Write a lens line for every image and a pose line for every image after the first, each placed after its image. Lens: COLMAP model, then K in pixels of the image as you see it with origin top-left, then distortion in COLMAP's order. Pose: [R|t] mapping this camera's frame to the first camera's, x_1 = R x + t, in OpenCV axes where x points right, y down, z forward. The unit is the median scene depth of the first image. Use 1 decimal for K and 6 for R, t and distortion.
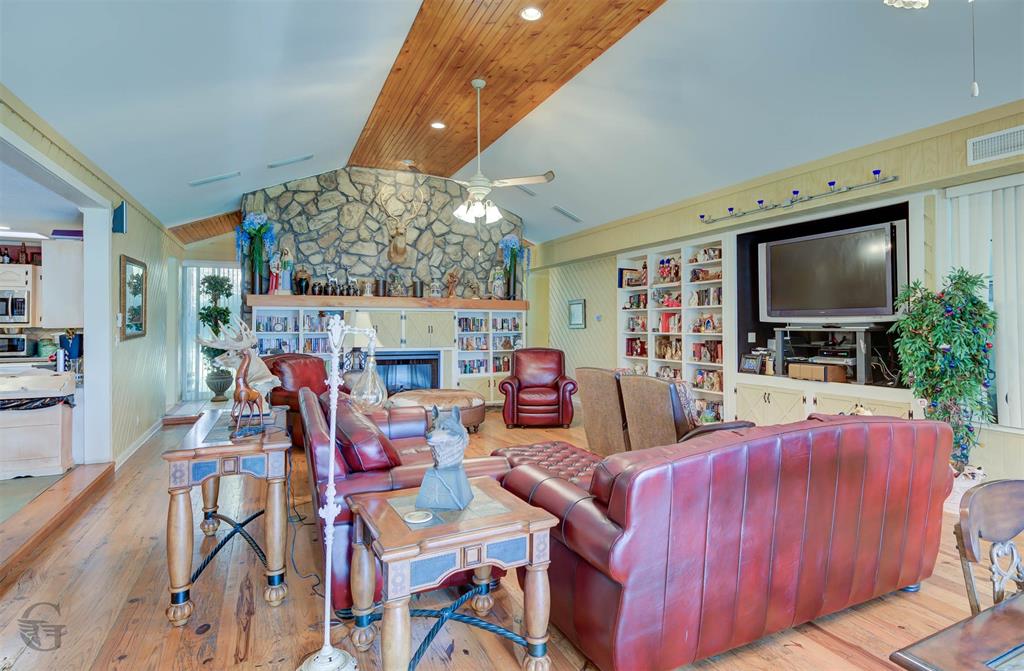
lens RADIAL K [[526.2, 0, 515.2], [0, 526.2, 318.1], [0, 0, 1]] dist [0.001953, 0.000426]
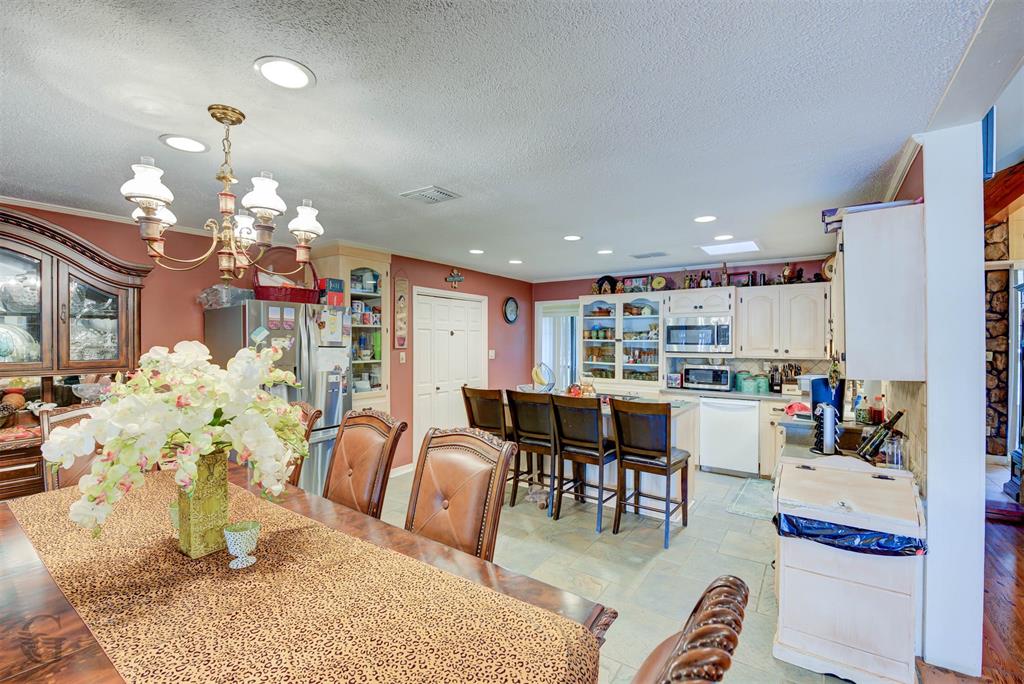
lens RADIAL K [[432.4, 0, 512.0], [0, 432.4, 342.0], [0, 0, 1]] dist [-0.025213, -0.000181]
pose [[0.478801, 0.005715, -0.877905, -0.473647], [0.009090, 0.999893, 0.011467, -0.020582], [0.877876, -0.013471, 0.478698, 0.340546]]
